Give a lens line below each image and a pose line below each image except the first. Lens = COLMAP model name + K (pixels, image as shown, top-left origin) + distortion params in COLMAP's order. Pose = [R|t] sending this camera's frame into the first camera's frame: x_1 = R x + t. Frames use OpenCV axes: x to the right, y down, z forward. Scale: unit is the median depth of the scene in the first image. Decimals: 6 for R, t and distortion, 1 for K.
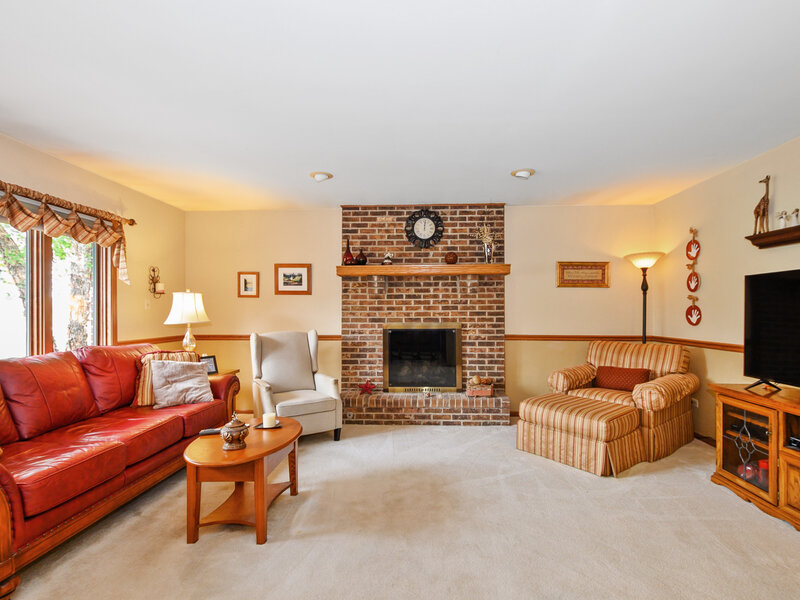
lens RADIAL K [[397.3, 0, 401.5], [0, 397.3, 307.3], [0, 0, 1]] dist [0.003383, 0.001344]
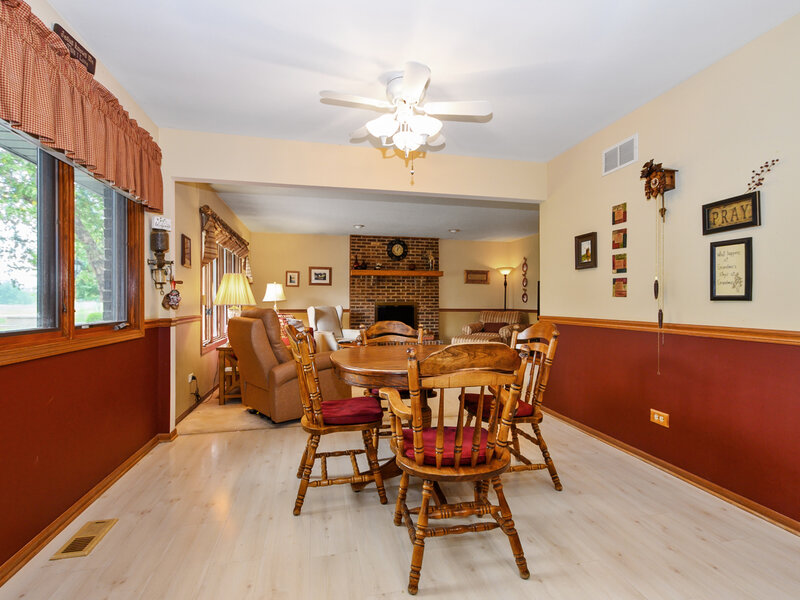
lens RADIAL K [[397.3, 0, 400.6], [0, 397.3, 299.0], [0, 0, 1]] dist [0.003383, 0.001344]
pose [[0.963138, 0.004353, 0.268974, -0.416215], [-0.005341, 0.999981, 0.002941, 0.019913], [-0.268956, -0.004270, 0.963143, -0.751764]]
